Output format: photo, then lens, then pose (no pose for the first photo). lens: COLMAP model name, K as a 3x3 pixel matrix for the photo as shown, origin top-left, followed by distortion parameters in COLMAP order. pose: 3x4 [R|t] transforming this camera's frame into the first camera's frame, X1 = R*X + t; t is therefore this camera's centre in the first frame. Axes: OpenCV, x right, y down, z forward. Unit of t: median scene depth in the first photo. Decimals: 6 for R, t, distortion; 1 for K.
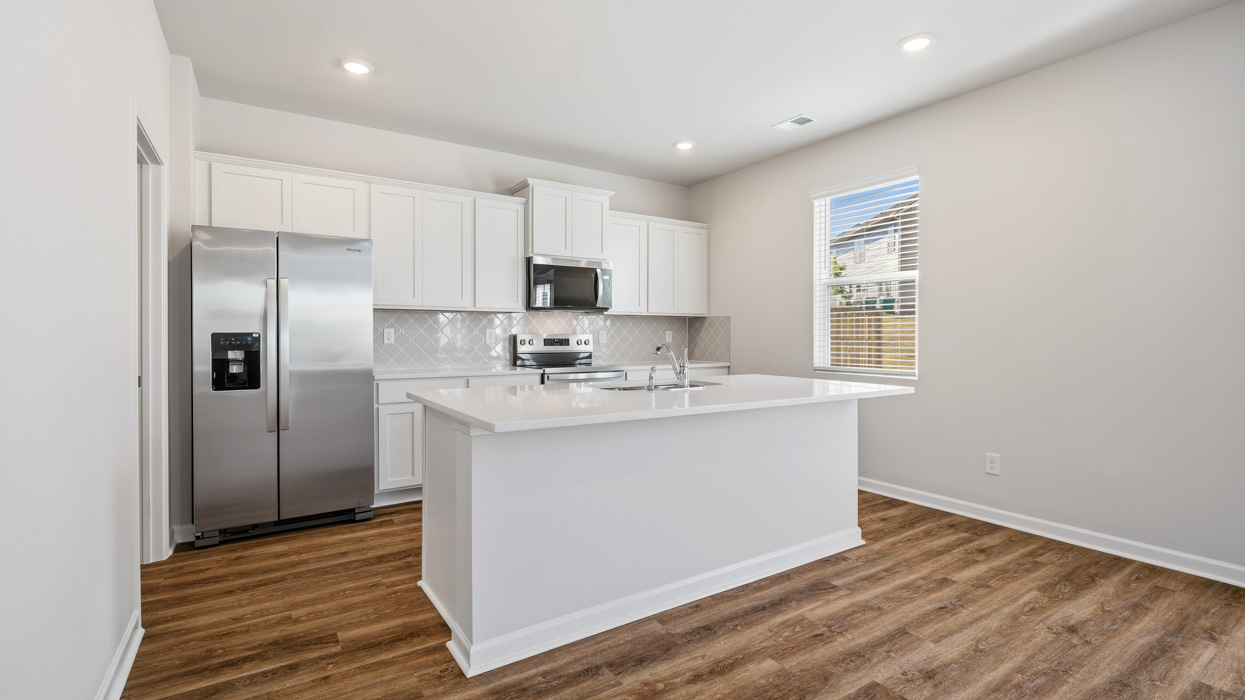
lens RADIAL K [[564.2, 0, 619.2], [0, 564.2, 340.3], [0, 0, 1]] dist [0.000637, -0.000426]
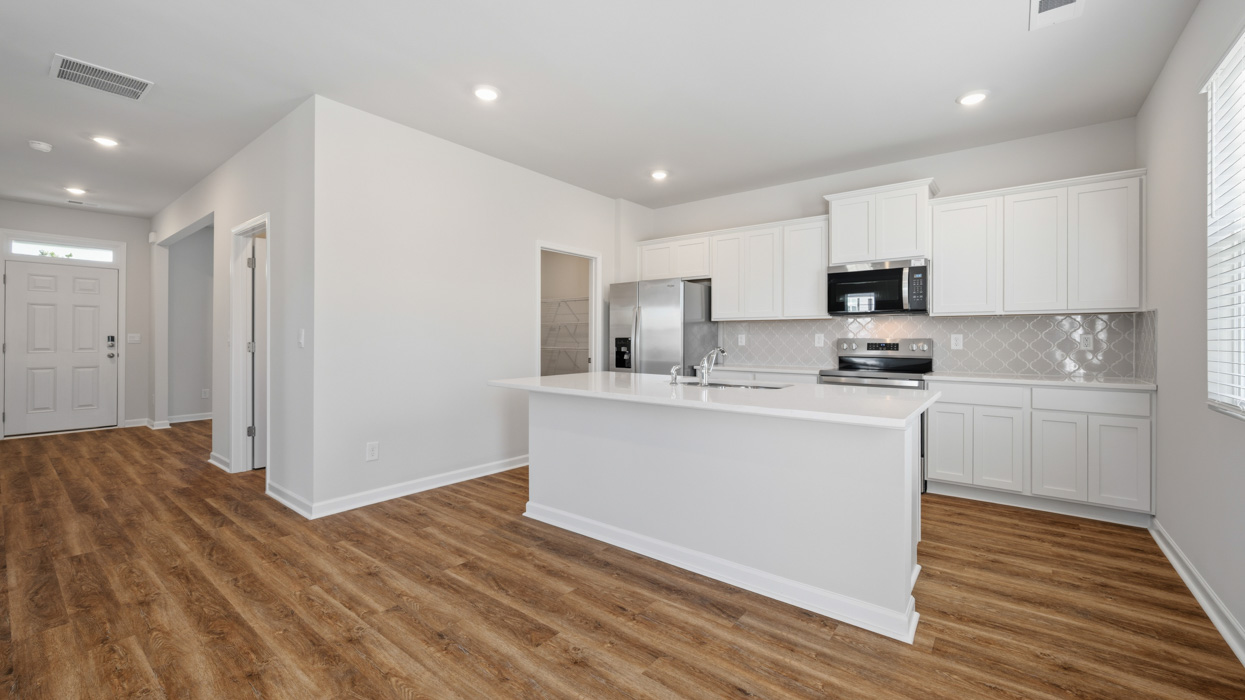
lens RADIAL K [[489.2, 0, 630.4], [0, 489.2, 339.6], [0, 0, 1]] dist [-0.000098, -0.000072]
pose [[0.331625, 0.000362, -0.943411, 0.867436], [-0.011108, 0.999932, -0.003521, -0.002101], [0.943346, 0.011647, 0.331607, 0.472269]]
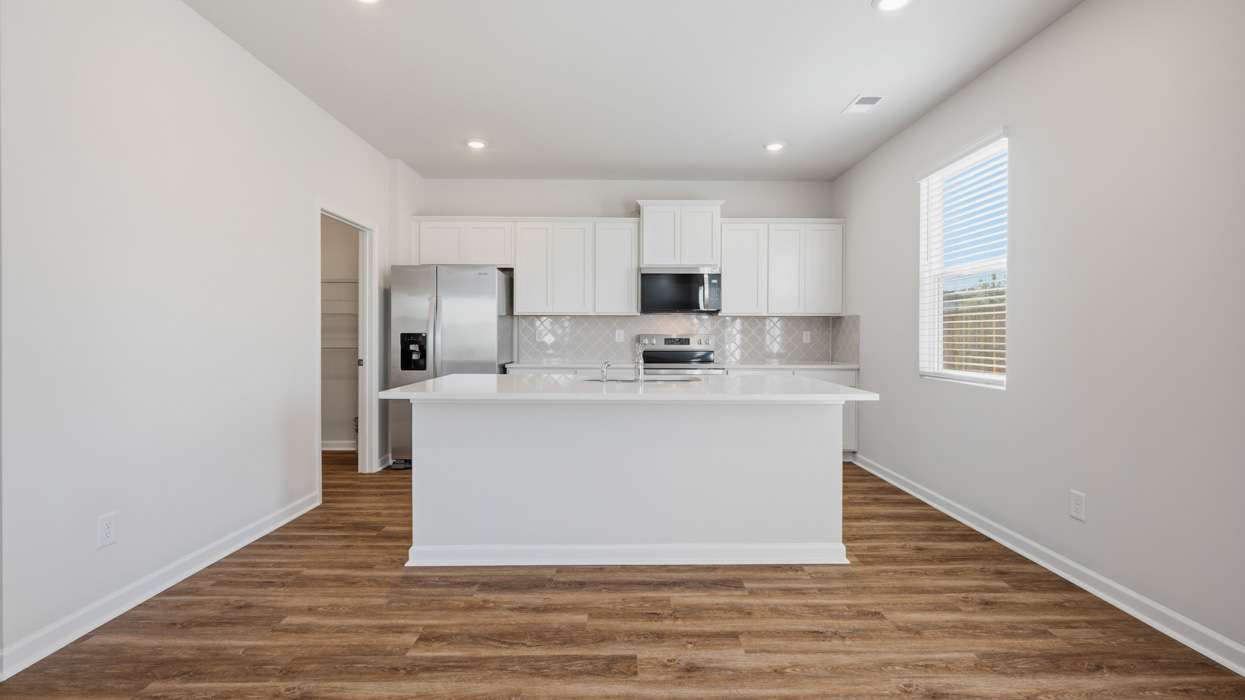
lens RADIAL K [[535.8, 0, 623.1], [0, 535.8, 340.3], [0, 0, 1]] dist [0.000803, -0.000730]
pose [[0.844340, 0.005941, -0.535775, 0.579783], [-0.006330, 0.999979, 0.001113, 0.000718], [0.535770, 0.002452, 0.844360, 0.071594]]
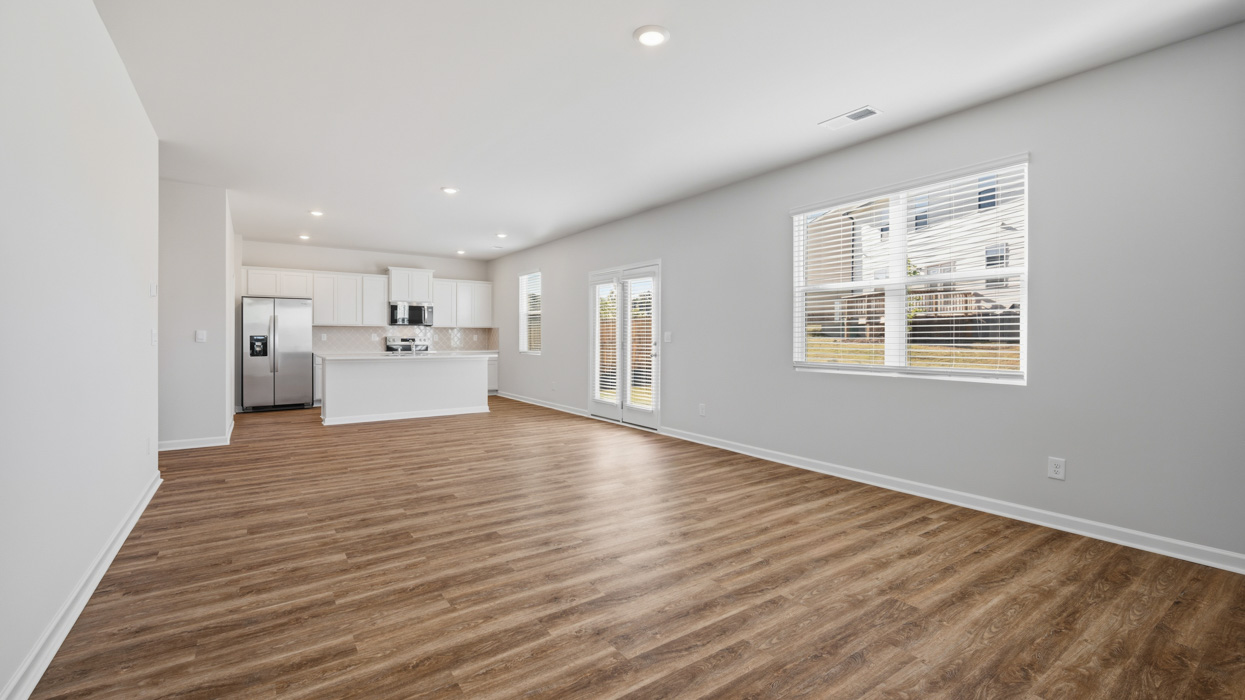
lens RADIAL K [[535.8, 0, 625.3], [0, 535.8, 341.2], [0, 0, 1]] dist [0.000803, -0.000730]
pose [[0.999393, -0.000656, 0.034842, 1.003193], [0.000790, 0.999992, -0.003832, 0.024639], [-0.034839, 0.003857, 0.999385, -1.651100]]
